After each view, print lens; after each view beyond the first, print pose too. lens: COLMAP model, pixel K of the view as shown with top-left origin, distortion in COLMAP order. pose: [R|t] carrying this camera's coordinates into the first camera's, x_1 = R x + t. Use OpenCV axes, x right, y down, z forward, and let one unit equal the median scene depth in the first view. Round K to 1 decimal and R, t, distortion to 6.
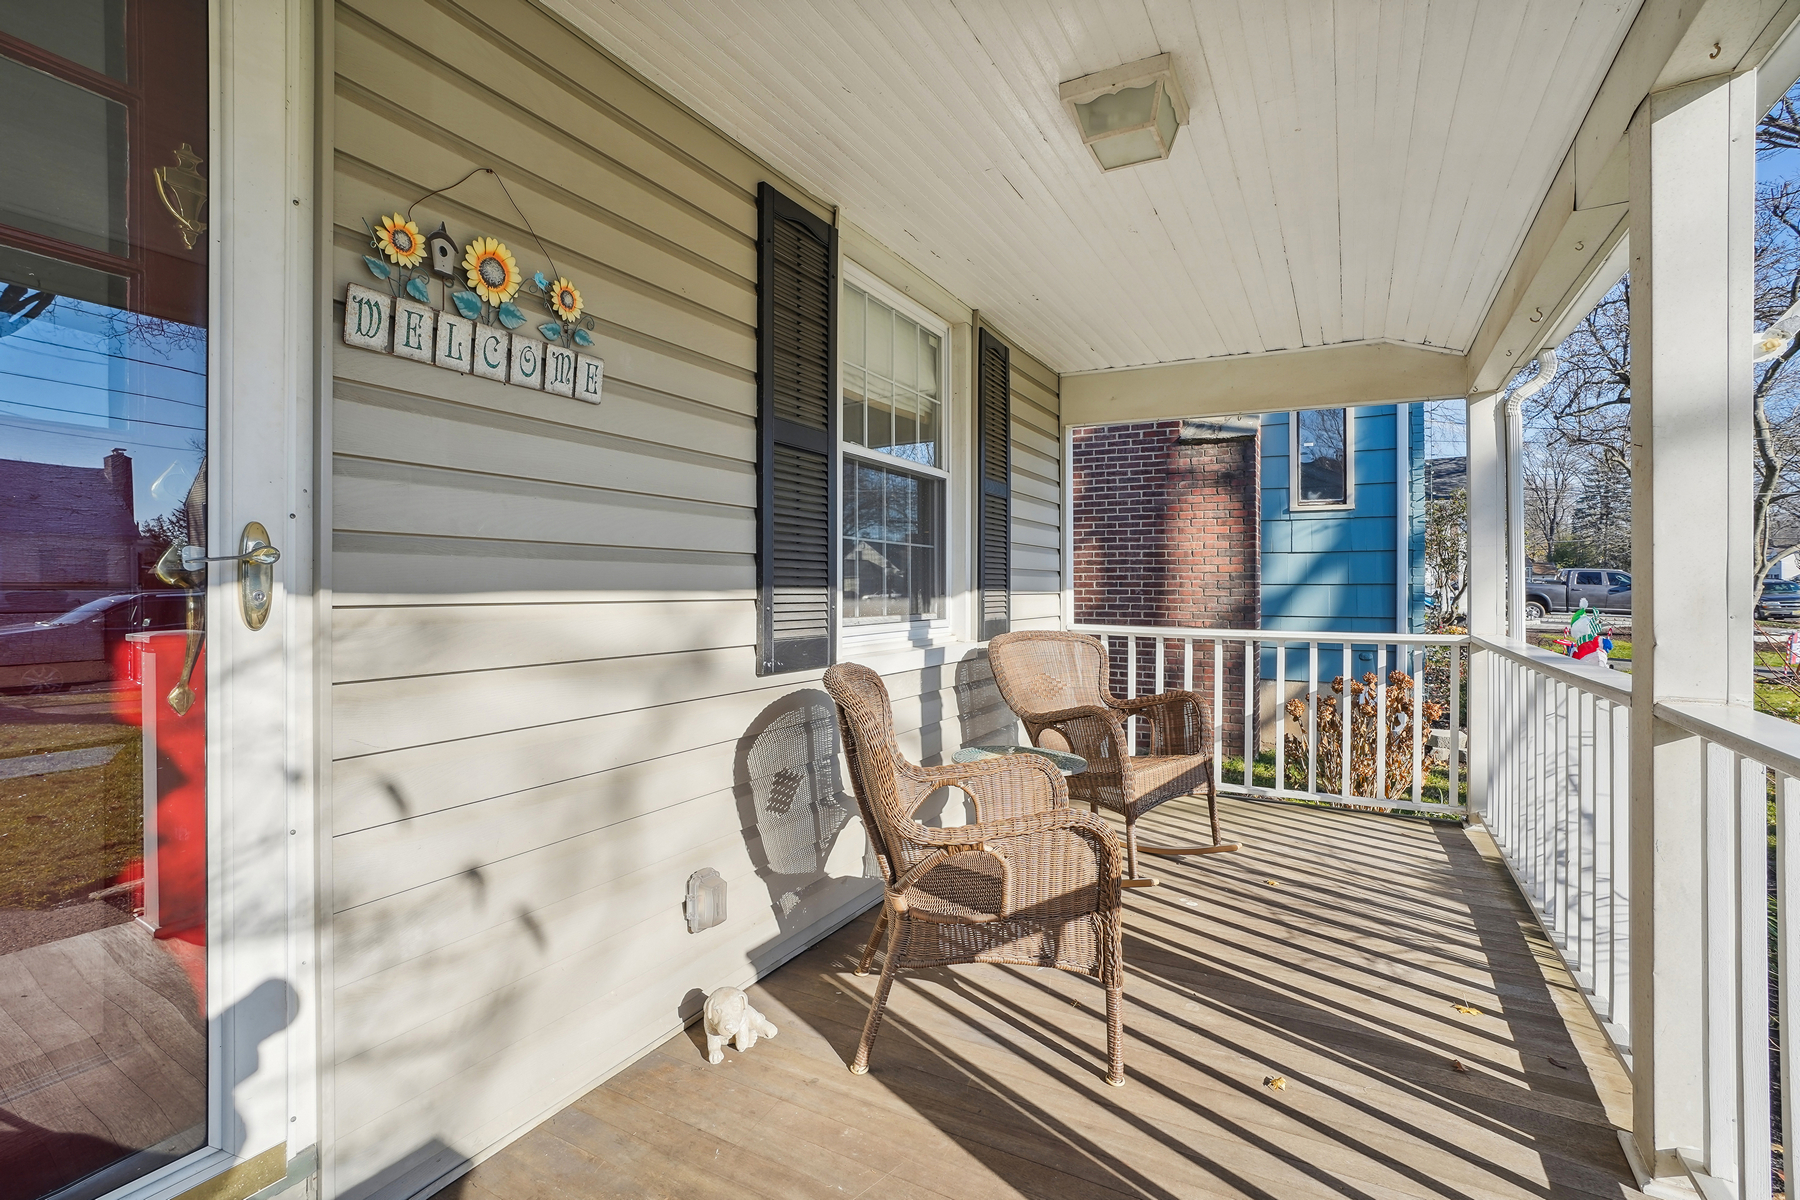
lens RADIAL K [[829.2, 0, 892.8], [0, 829.2, 595.0], [0, 0, 1]] dist [-0.062914, 0.021141]
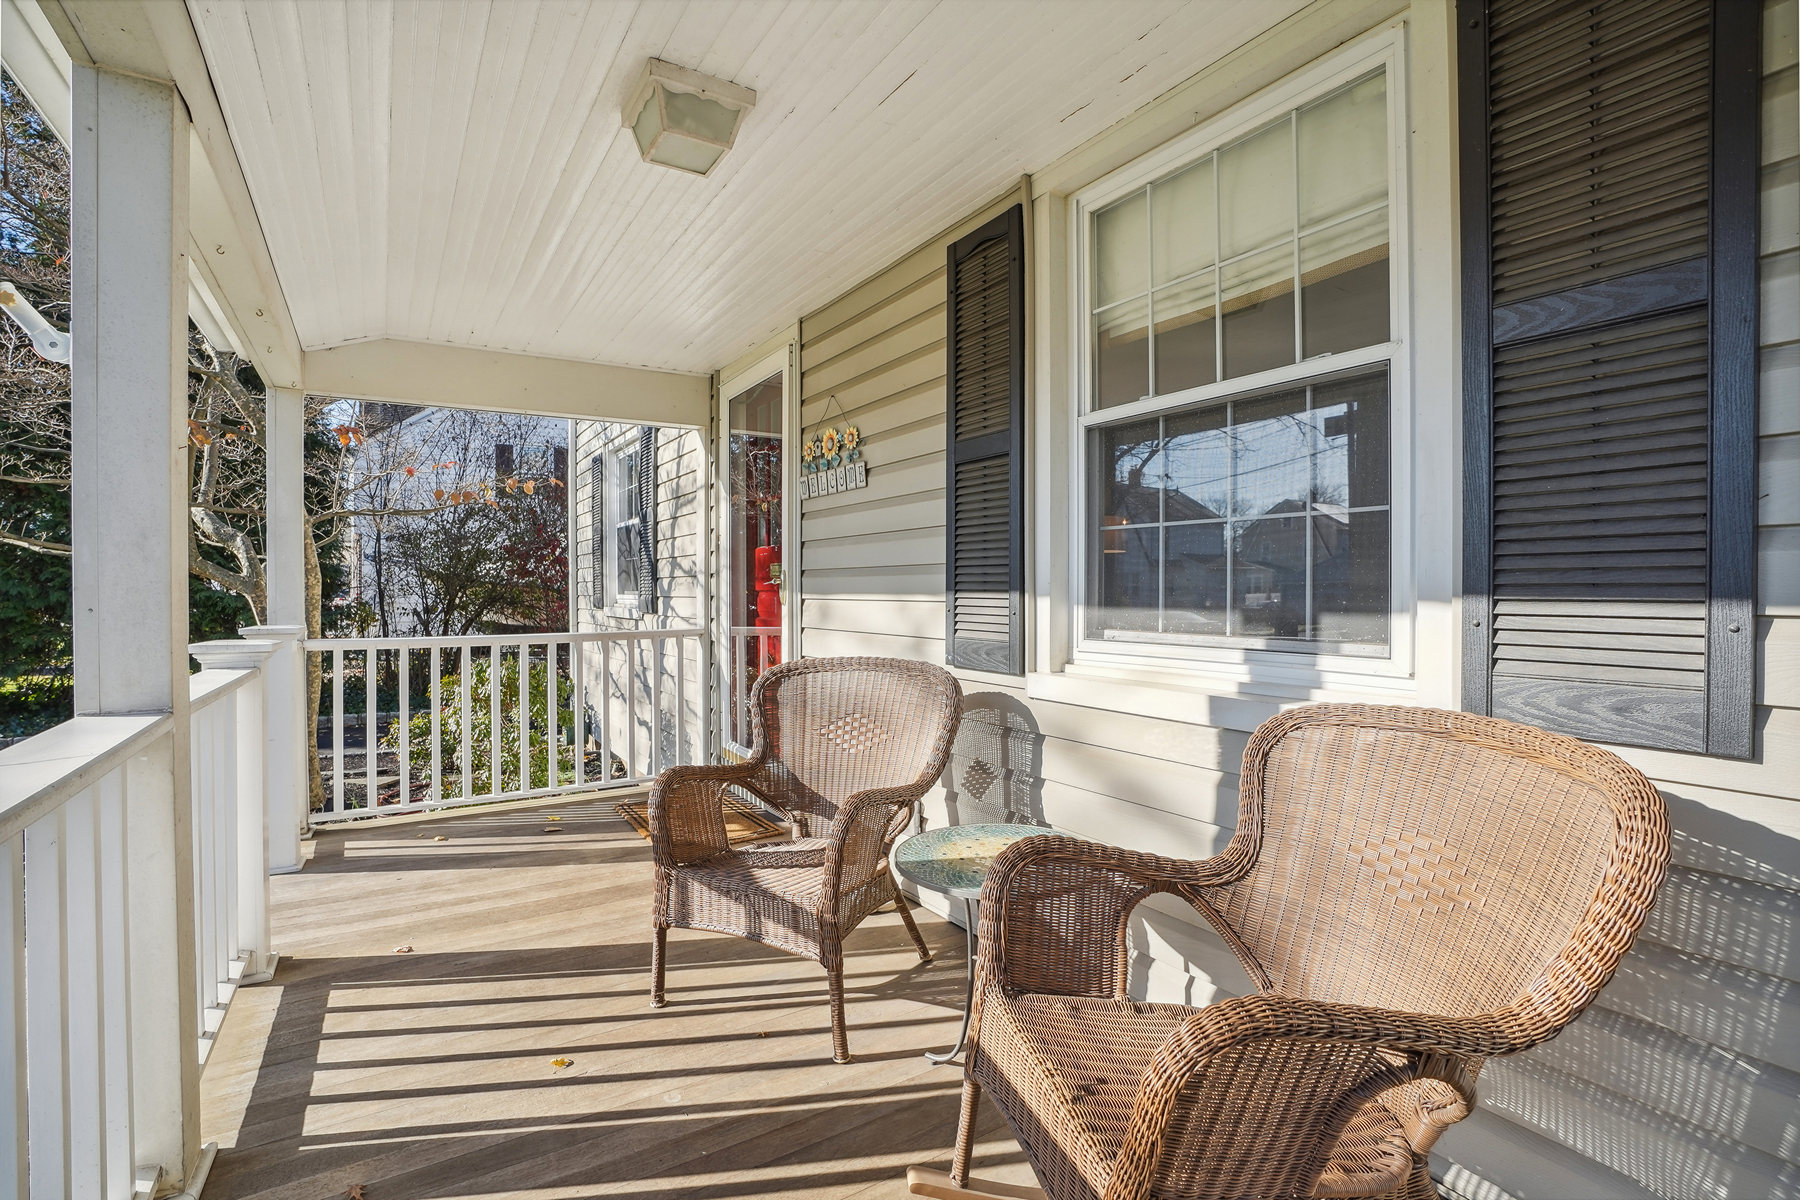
lens RADIAL K [[829.2, 0, 892.8], [0, 829.2, 595.0], [0, 0, 1]] dist [-0.062914, 0.021141]
pose [[-0.479045, 0.015553, -0.877653, 0.942713], [0.003878, 0.999871, 0.015603, -0.023902], [0.877782, 0.004071, -0.479043, 1.531474]]
